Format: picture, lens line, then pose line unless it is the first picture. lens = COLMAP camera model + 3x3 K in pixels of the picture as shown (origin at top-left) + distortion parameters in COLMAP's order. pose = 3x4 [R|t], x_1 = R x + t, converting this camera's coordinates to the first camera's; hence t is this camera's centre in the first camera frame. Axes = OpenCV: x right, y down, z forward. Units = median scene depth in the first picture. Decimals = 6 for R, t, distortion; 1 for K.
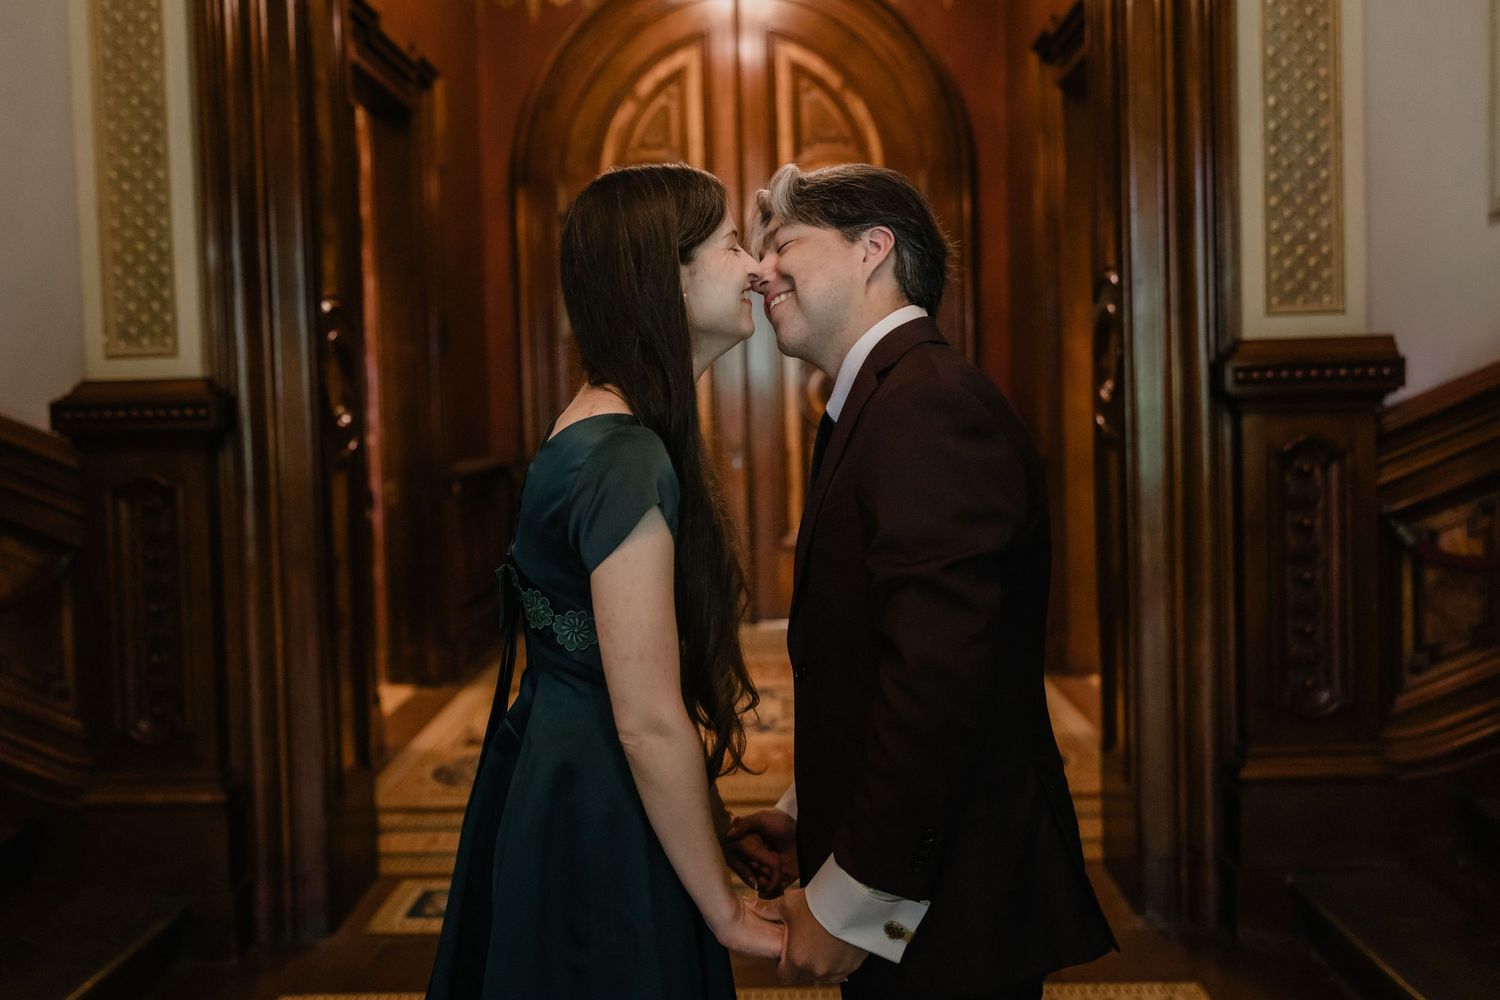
lens RADIAL K [[1434.5, 0, 713.2], [0, 1434.5, 474.9], [0, 0, 1]] dist [-0.017485, -0.012235]
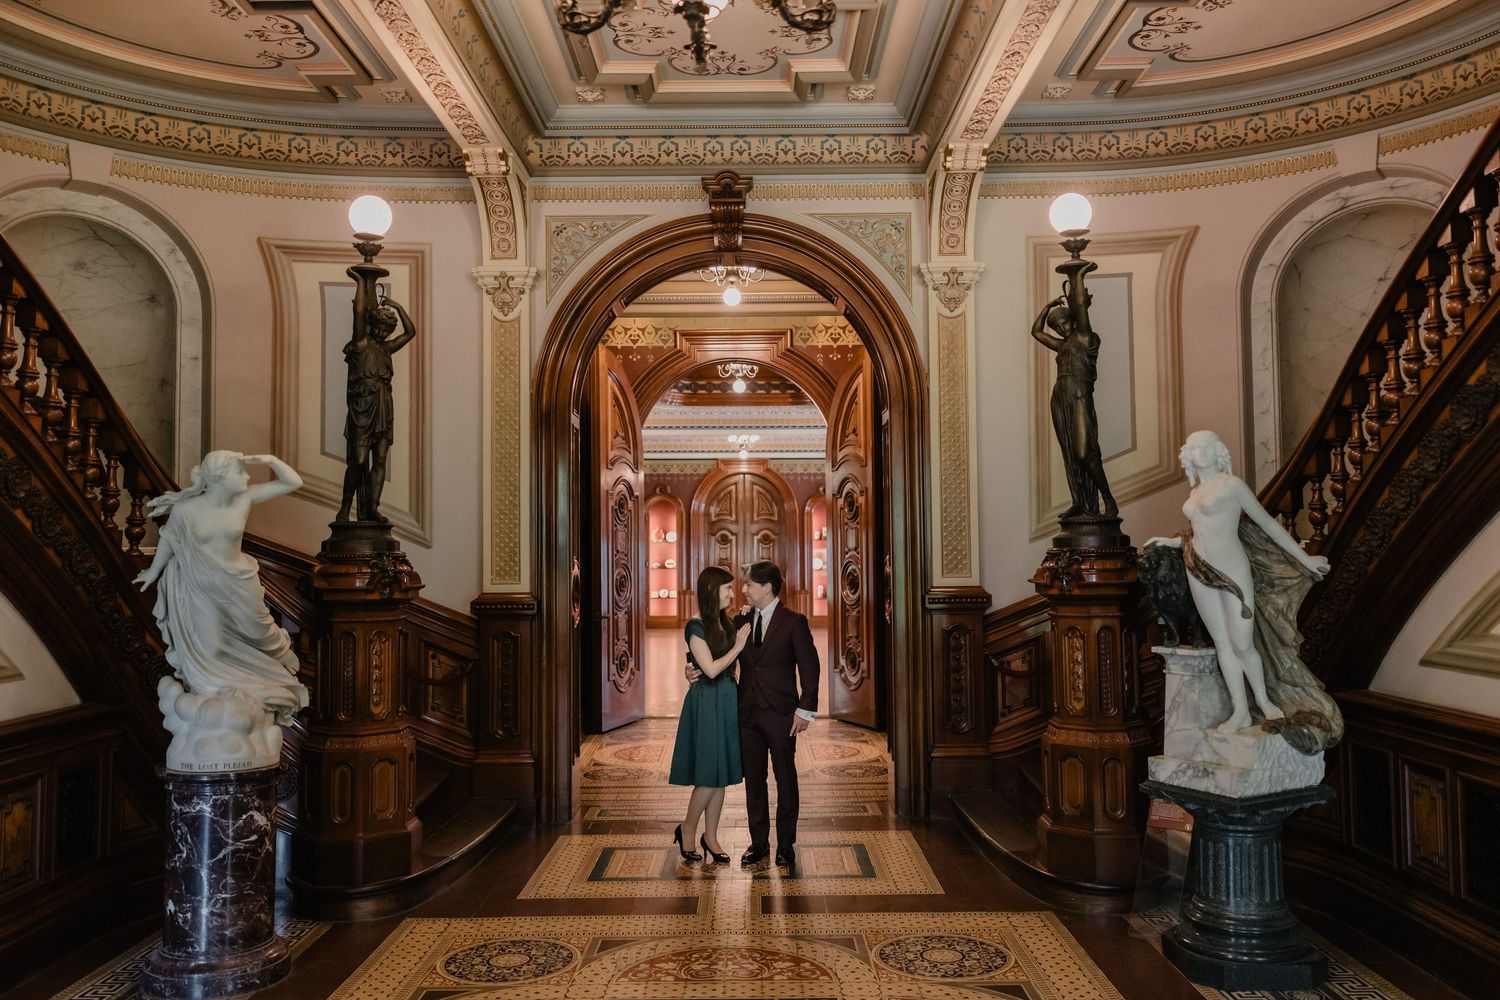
lens RADIAL K [[1193.4, 0, 750.0], [0, 1193.4, 500.0], [0, 0, 1]] dist [-0.000090, -0.008297]
pose [[0.998792, 0.021868, 0.043995, -0.064153], [-0.017631, 0.995370, -0.094484, -0.038660], [-0.045858, 0.093594, 0.994554, -1.153679]]
